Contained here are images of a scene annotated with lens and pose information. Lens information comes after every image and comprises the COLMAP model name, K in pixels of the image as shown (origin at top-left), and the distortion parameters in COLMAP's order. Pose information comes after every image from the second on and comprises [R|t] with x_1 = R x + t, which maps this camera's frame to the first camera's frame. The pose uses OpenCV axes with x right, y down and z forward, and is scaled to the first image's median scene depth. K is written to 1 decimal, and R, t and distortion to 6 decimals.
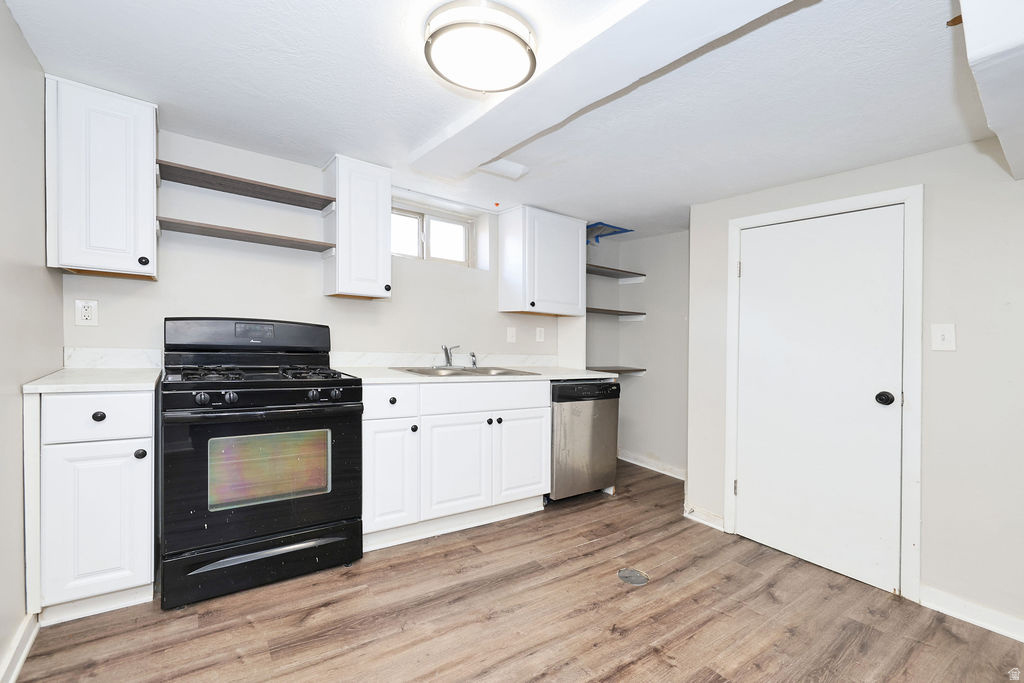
lens RADIAL K [[433.9, 0, 511.6], [0, 433.9, 344.9], [0, 0, 1]] dist [-0.001774, 0.000268]
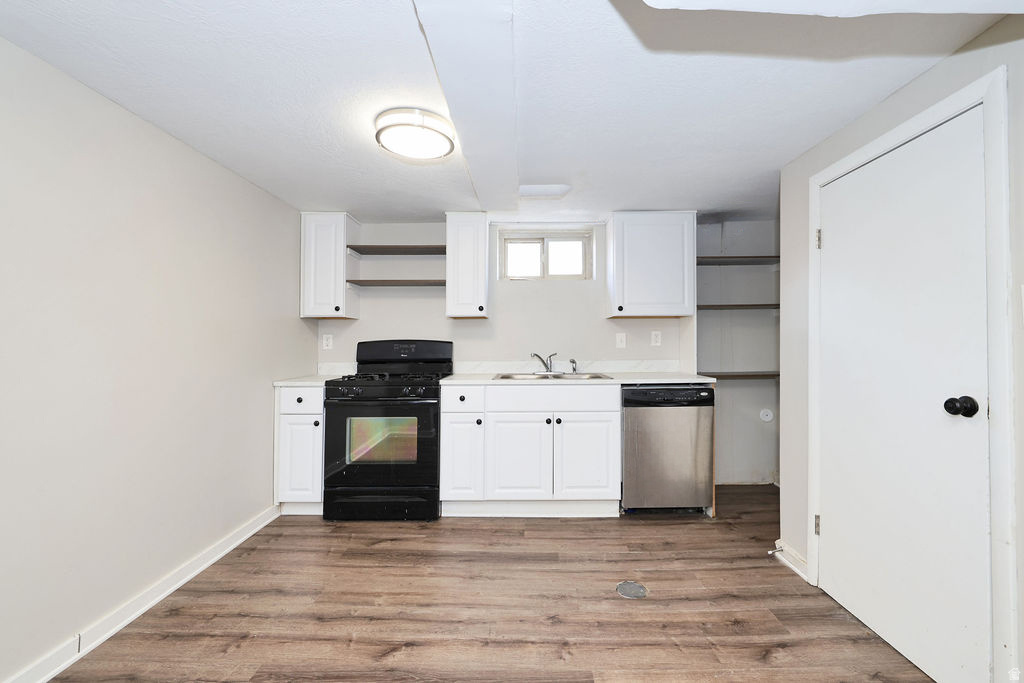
lens RADIAL K [[433.9, 0, 493.3], [0, 433.9, 336.0], [0, 0, 1]] dist [-0.001774, 0.000268]
pose [[0.793476, -0.064064, -0.605220, 0.562442], [0.033144, 0.997517, -0.062136, 0.028412], [0.607698, 0.029244, 0.793630, 0.046609]]
